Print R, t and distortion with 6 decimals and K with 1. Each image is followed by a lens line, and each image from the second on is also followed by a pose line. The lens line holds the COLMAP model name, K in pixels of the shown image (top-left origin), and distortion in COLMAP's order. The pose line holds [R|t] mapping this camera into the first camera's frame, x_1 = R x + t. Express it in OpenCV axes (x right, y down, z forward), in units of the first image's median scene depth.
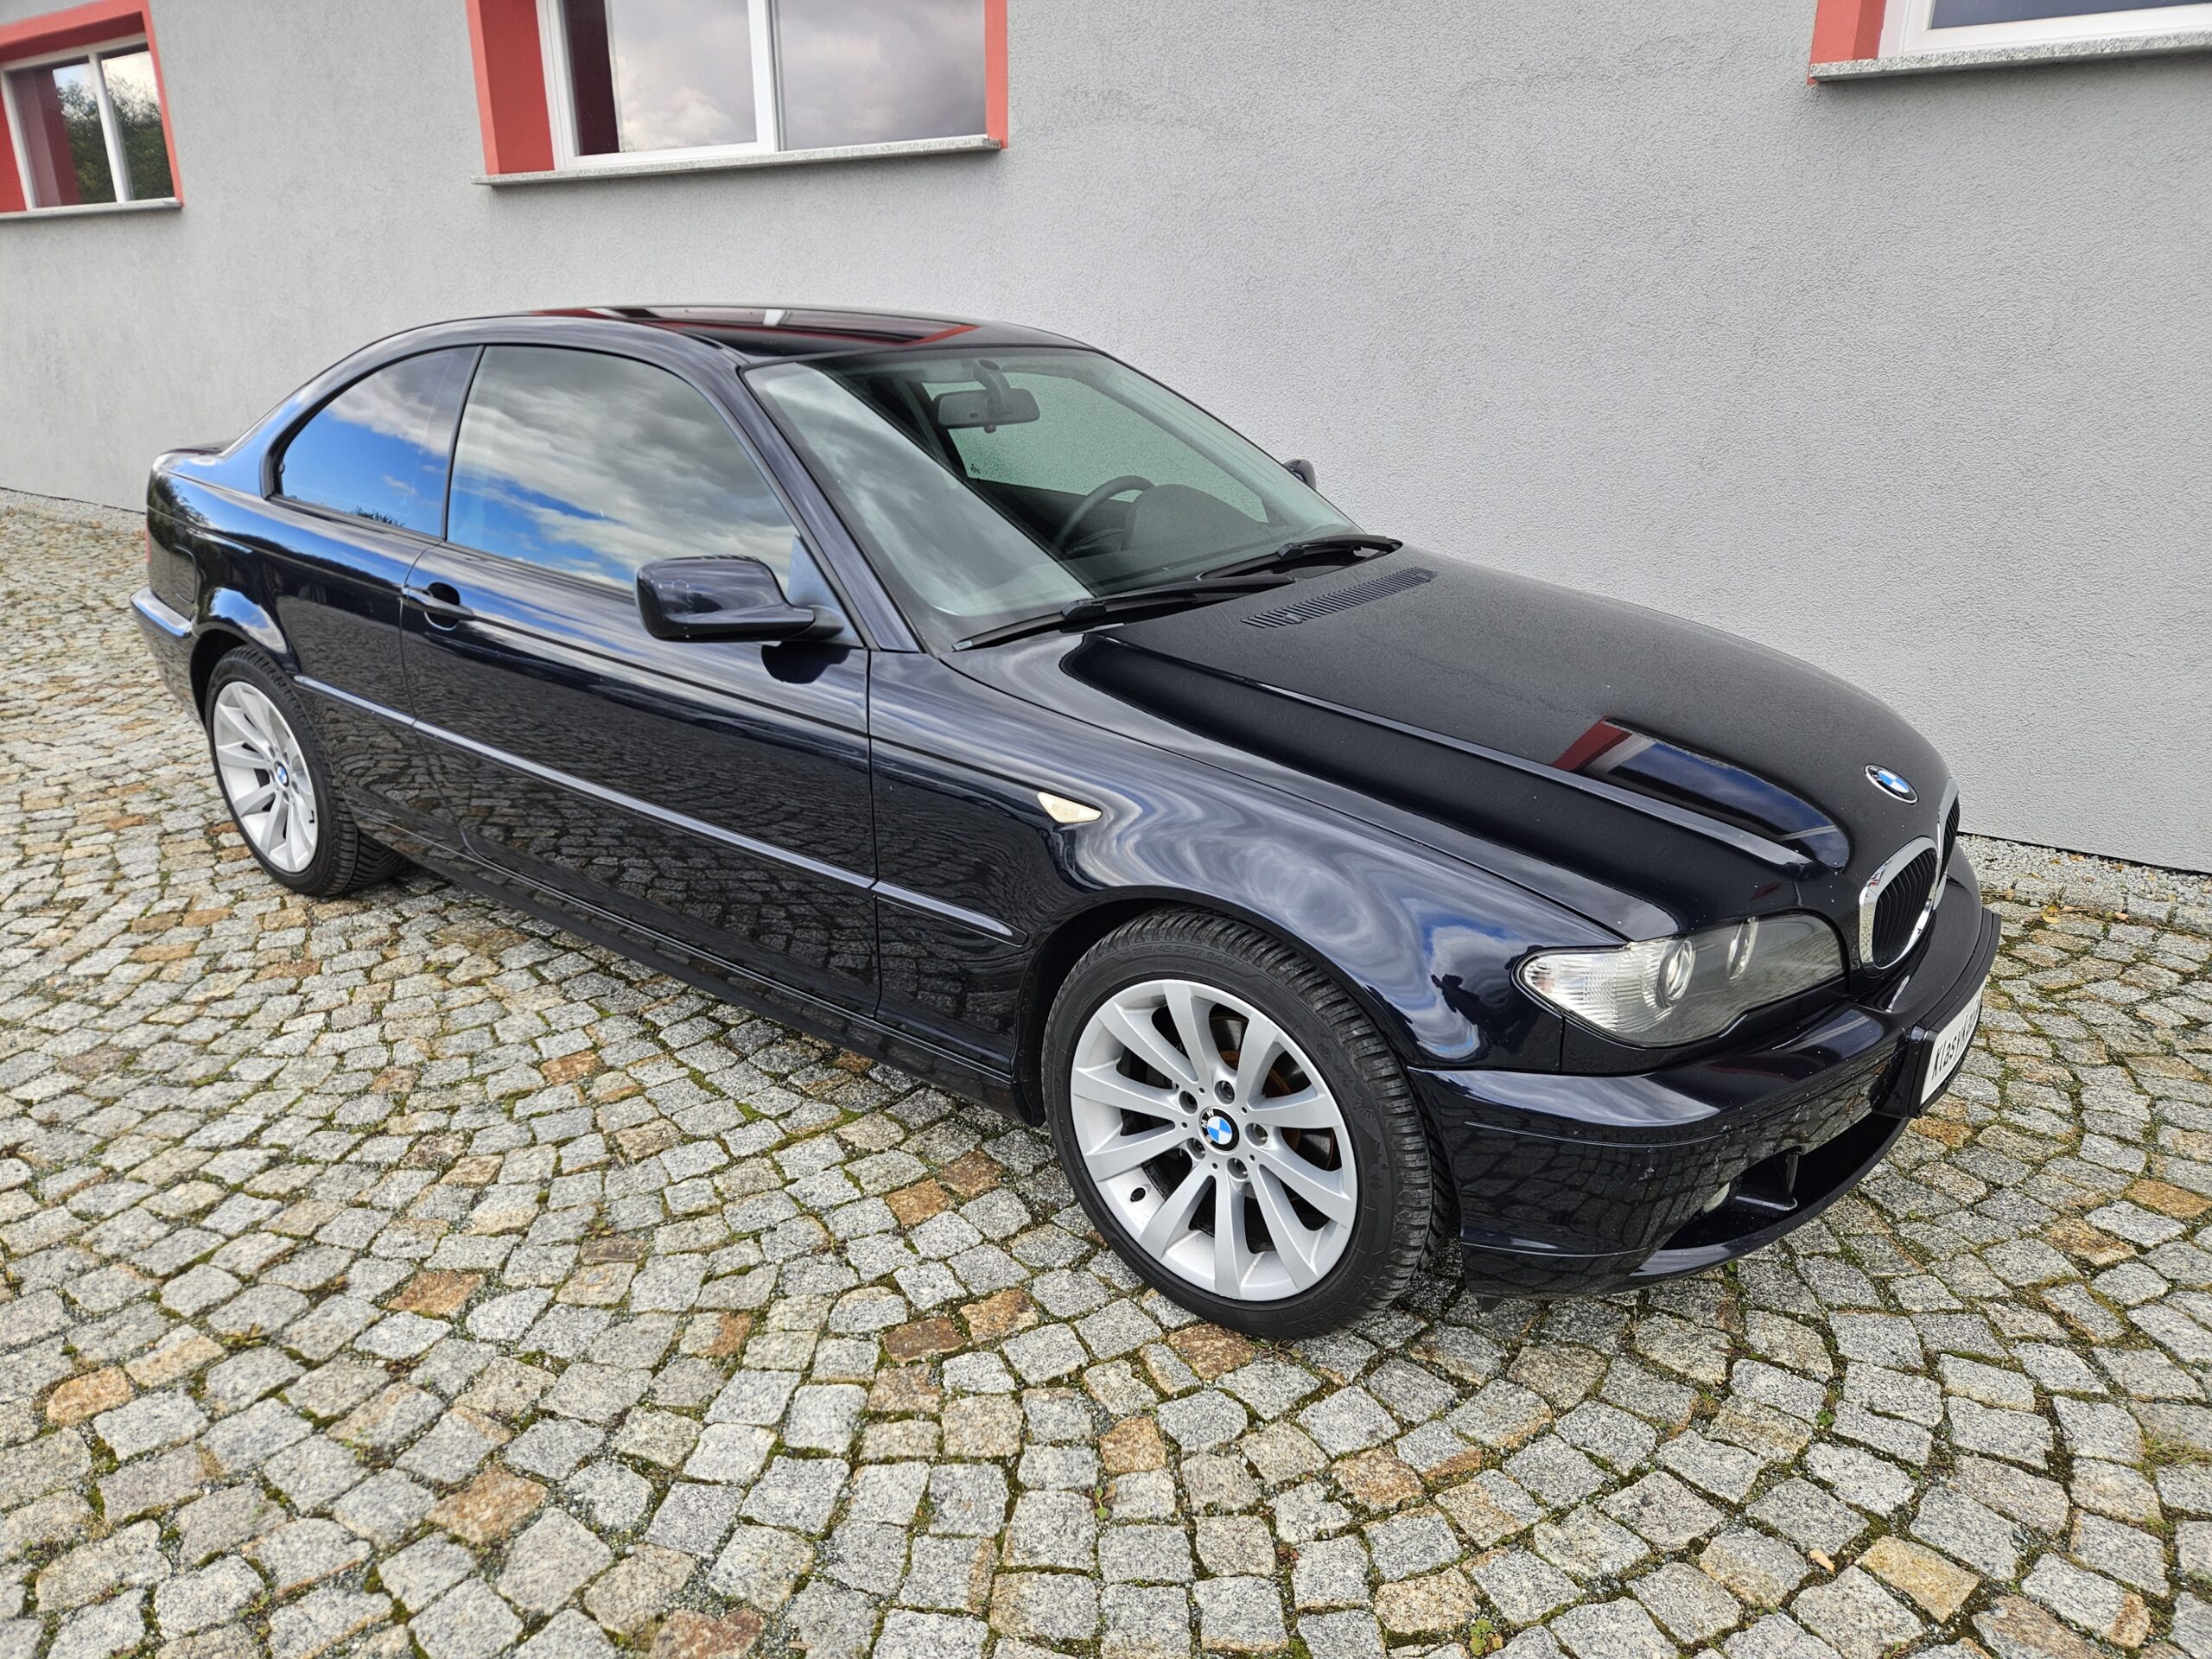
lens RADIAL K [[1464.6, 0, 1105.8], [0, 1464.6, 844.6], [0, 0, 1]] dist [0.055959, -0.047896]
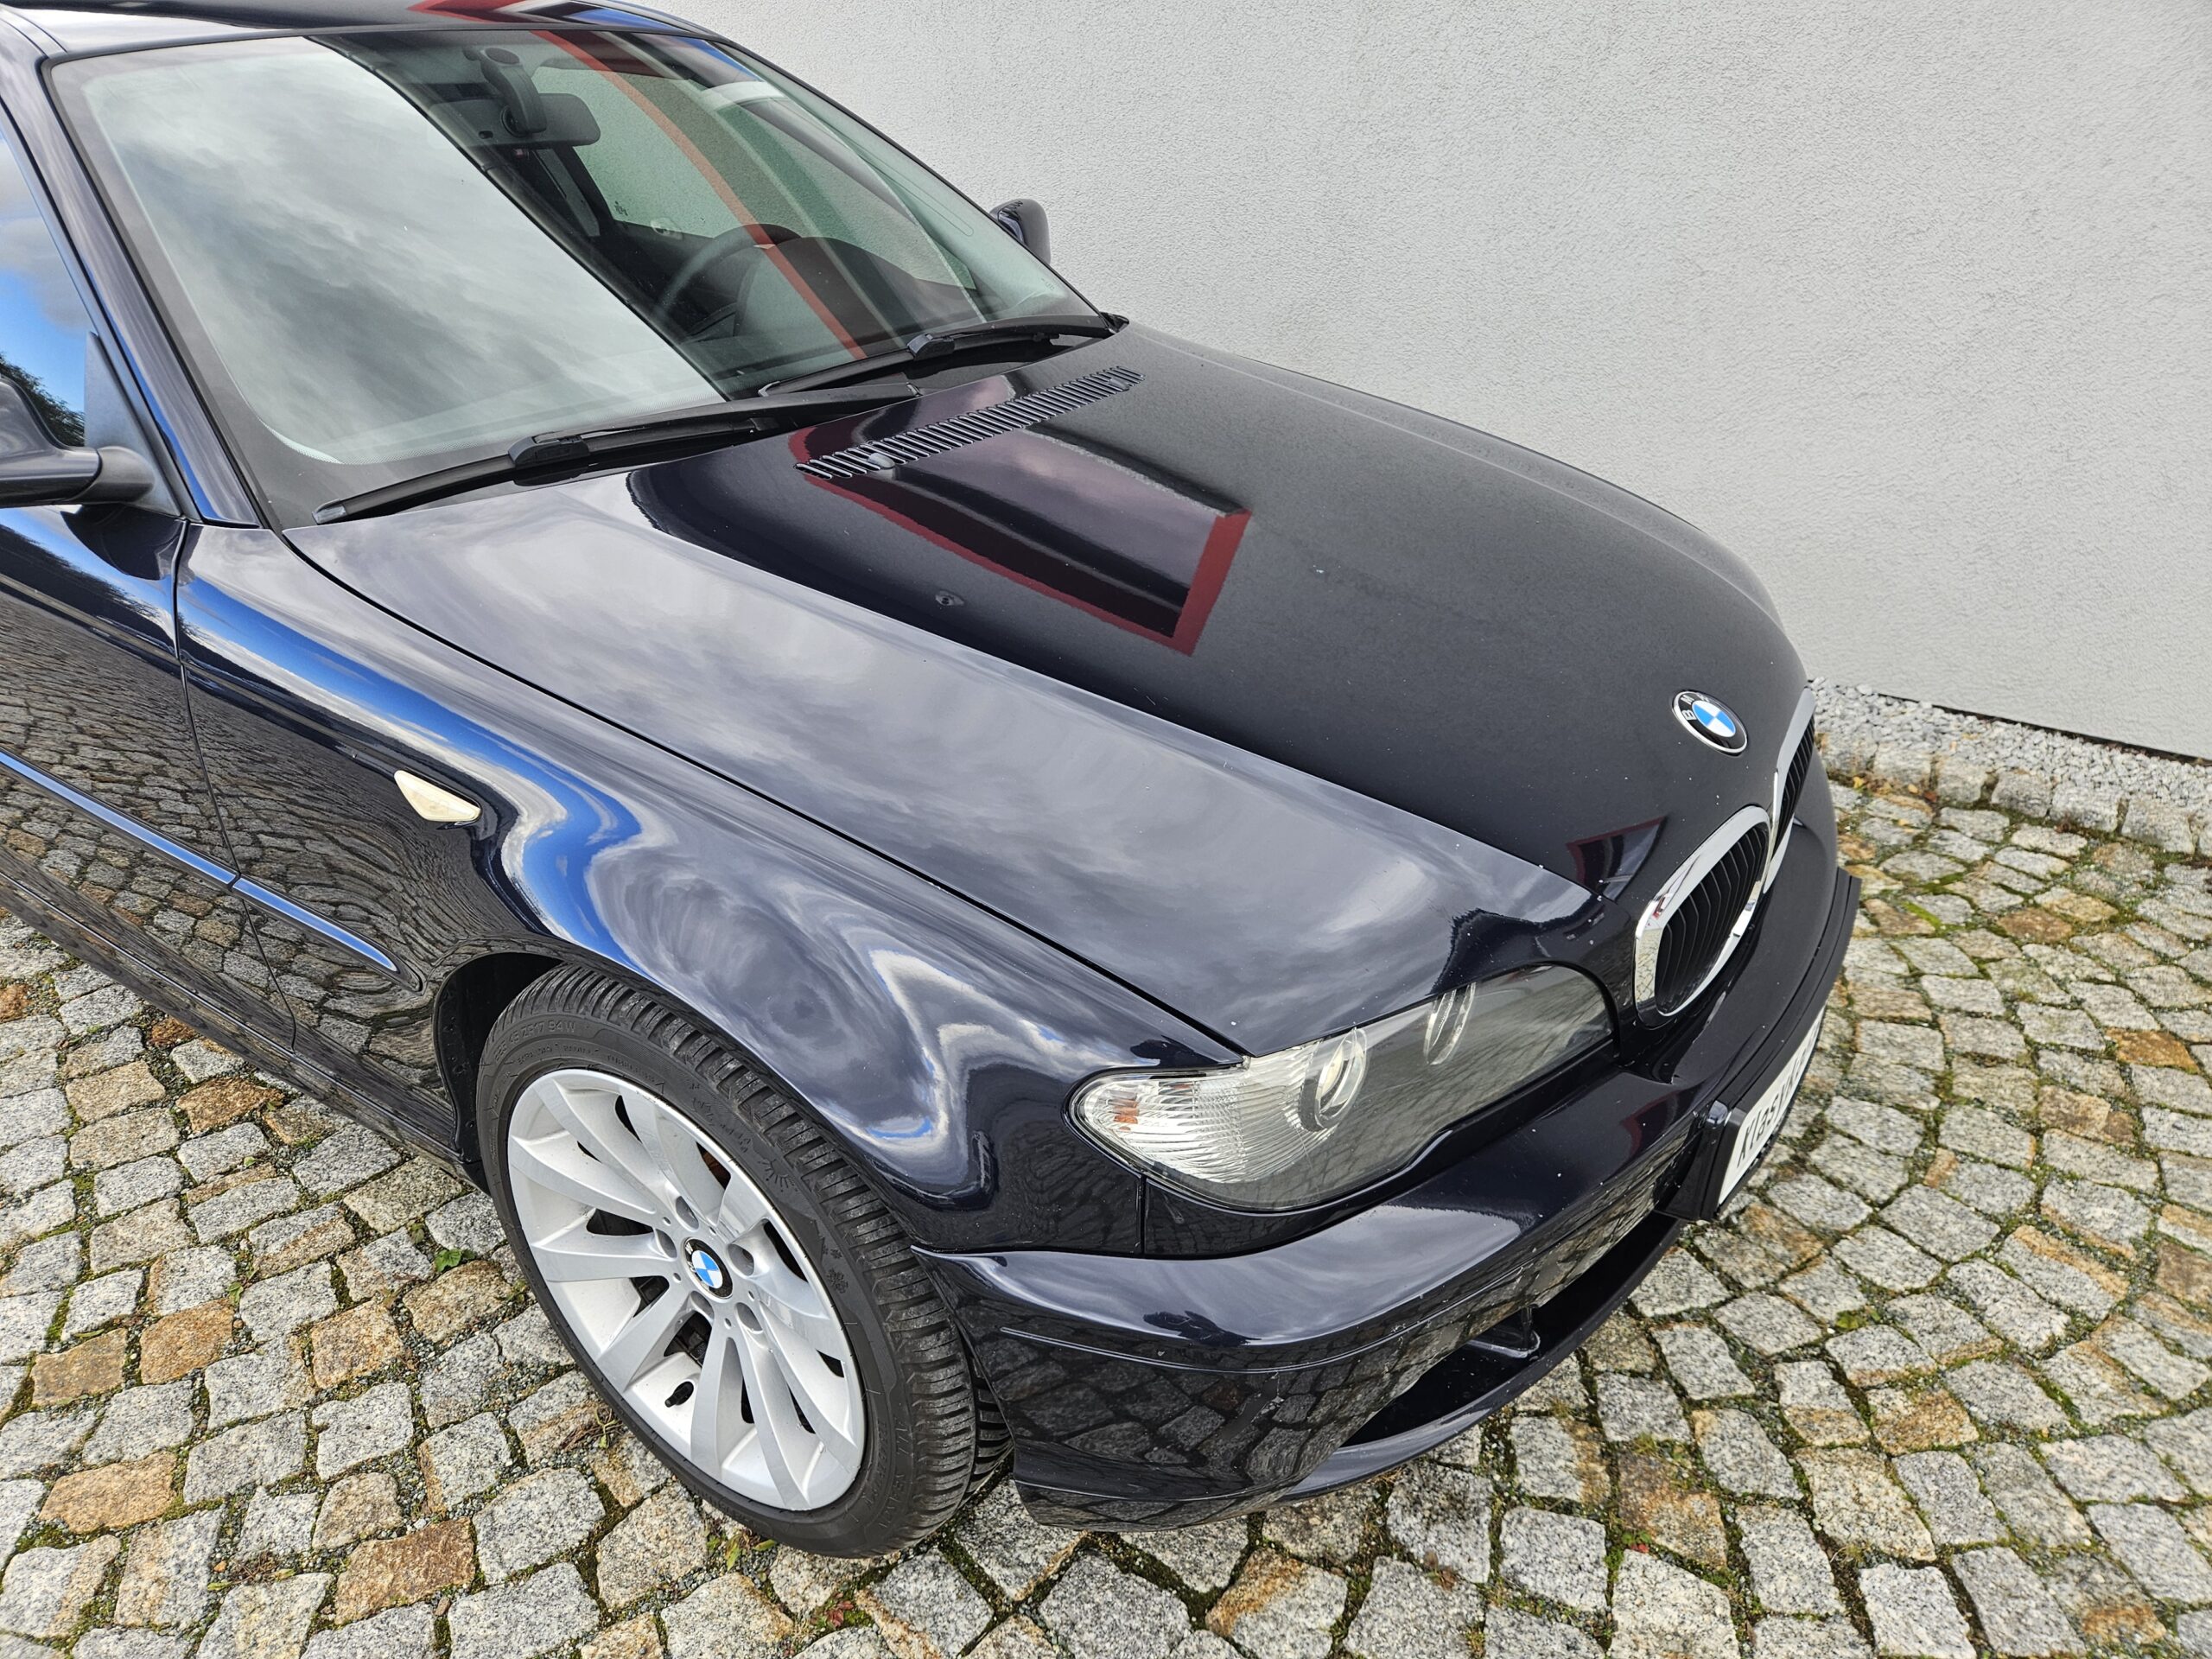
lens RADIAL K [[1470.7, 0, 1096.2], [0, 1470.7, 833.4], [0, 0, 1]] dist [0.050840, -0.045184]
pose [[0.999049, -0.019316, 0.039096, 0.201674], [0.012938, 0.987472, 0.157263, -0.091871], [-0.041644, -0.156608, 0.986783, 0.304774]]
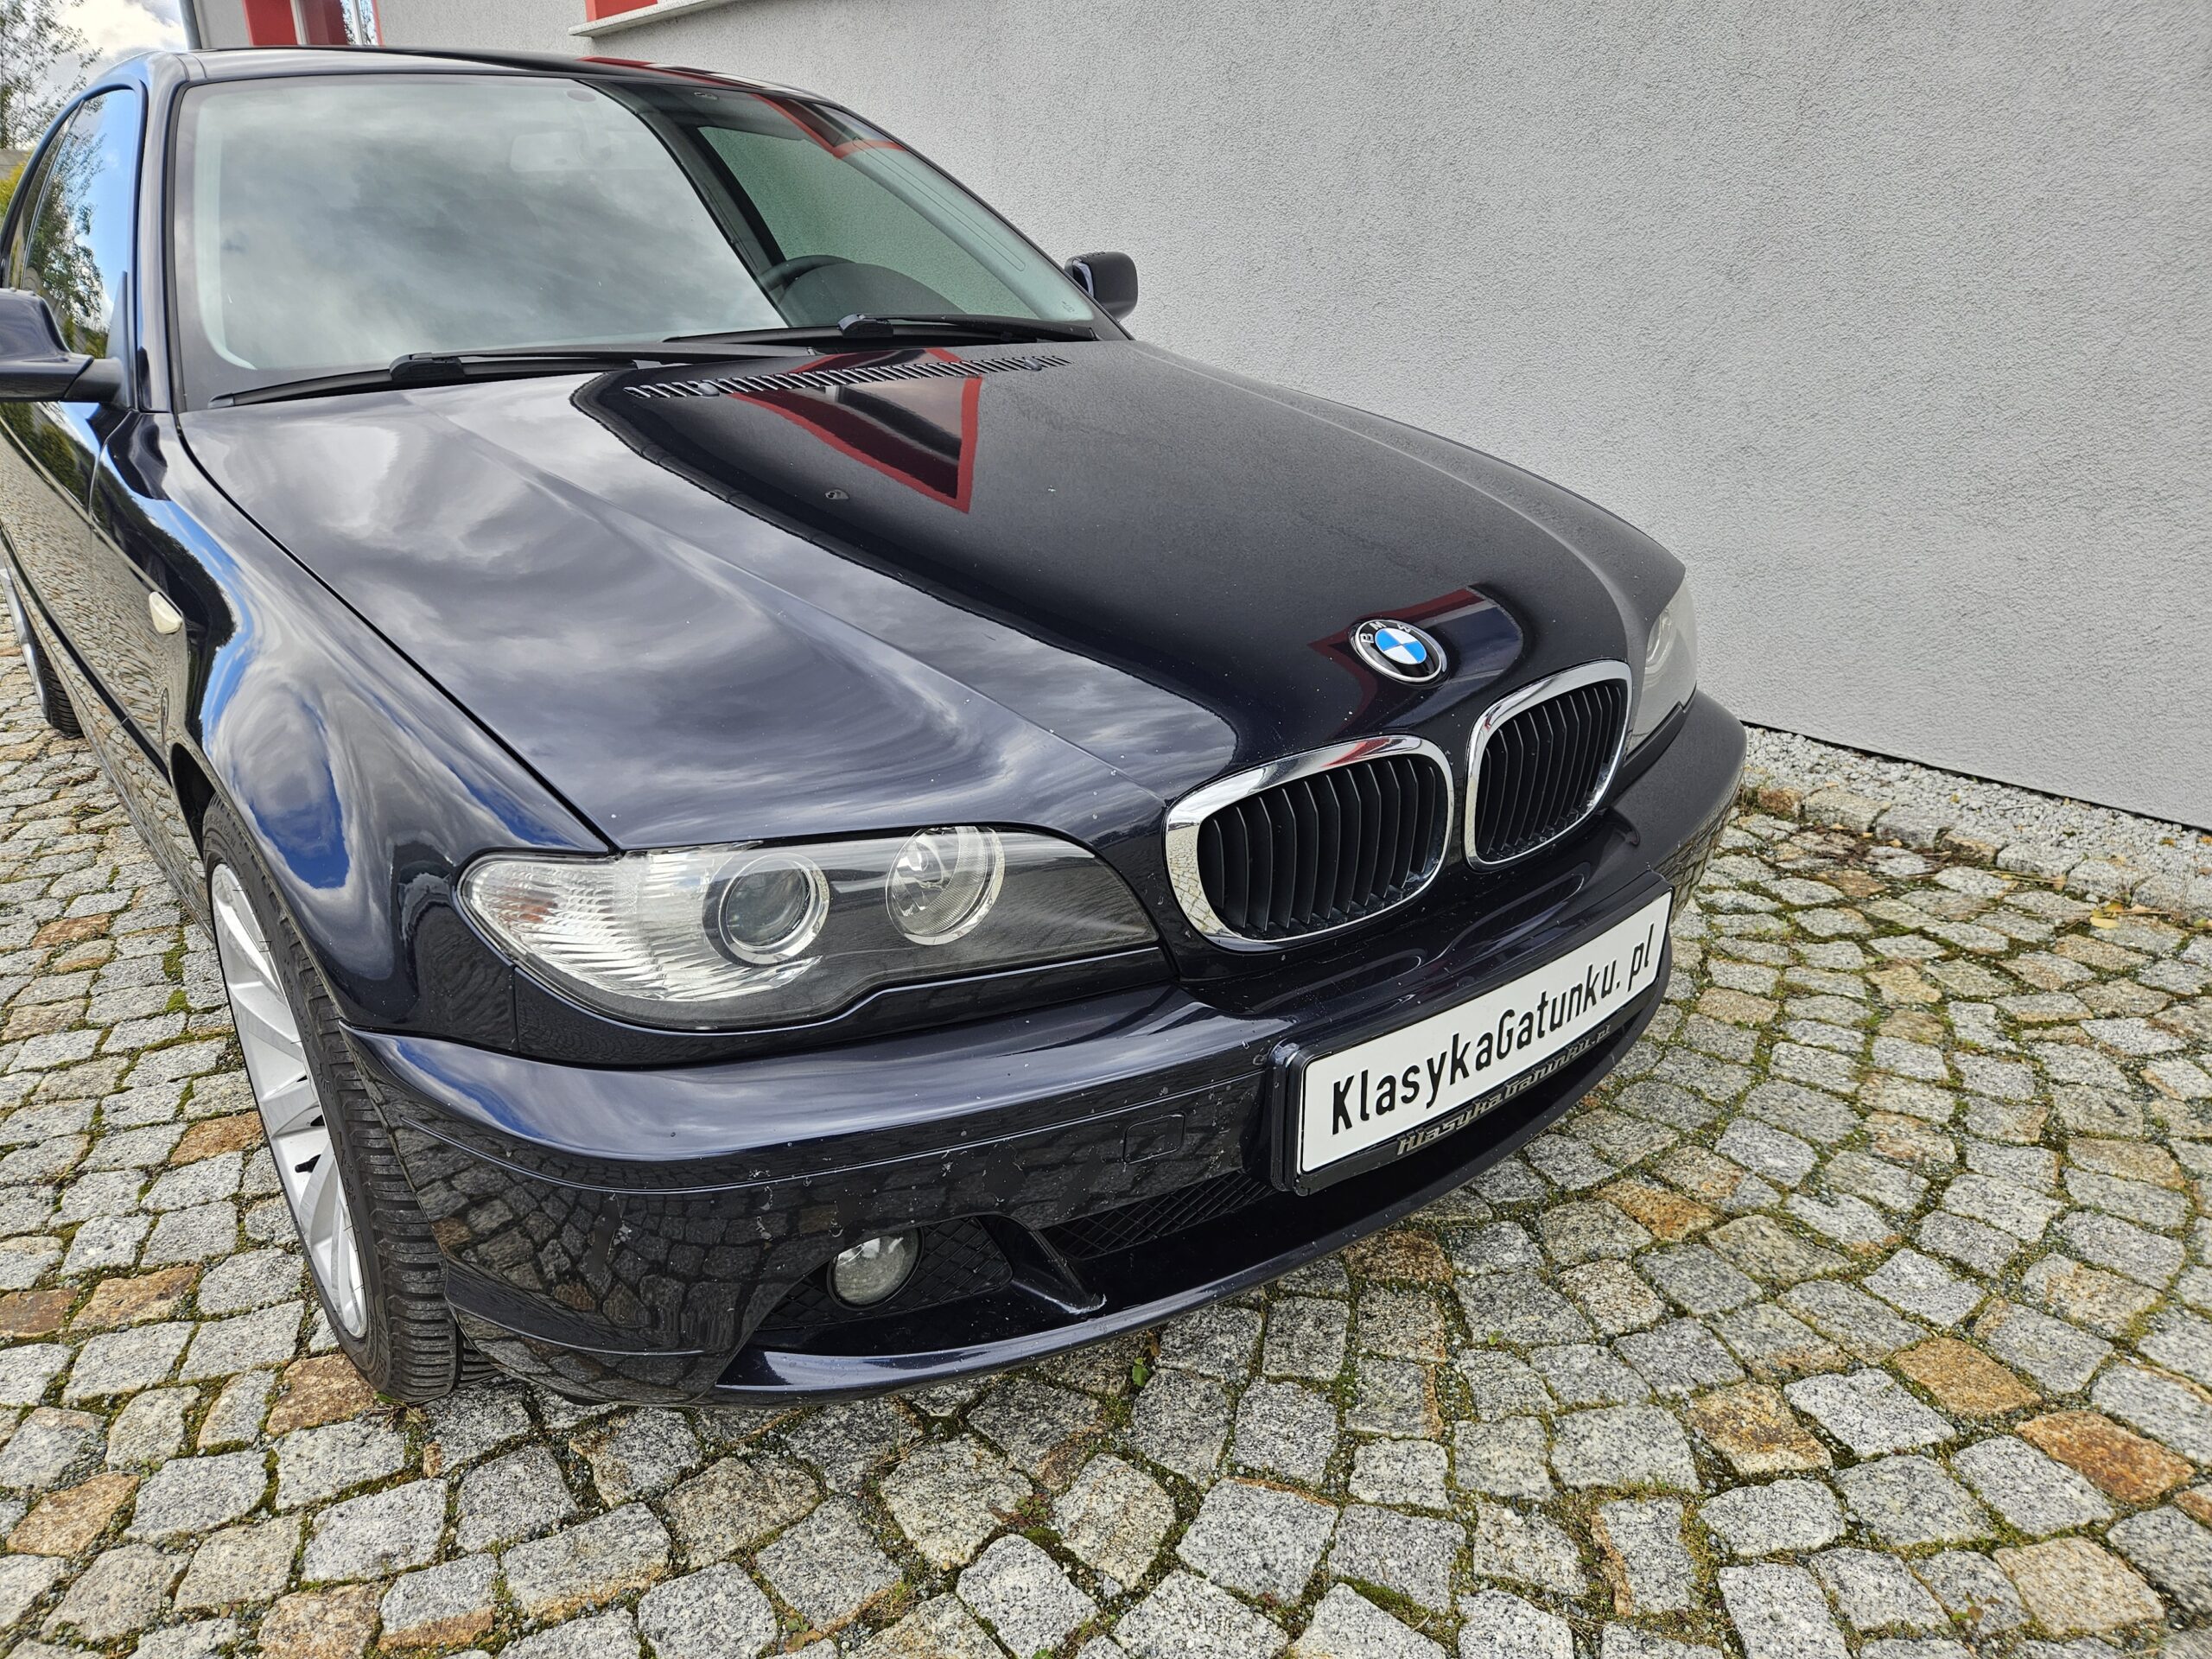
lens RADIAL K [[1470.7, 0, 1120.1], [0, 1470.7, 828.6], [0, 0, 1]] dist [0.050840, -0.045184]
pose [[0.971251, 0.077151, -0.225209, 0.511036], [-0.068914, 0.996642, 0.044219, 0.012476], [0.227864, -0.027427, 0.973307, 0.344876]]
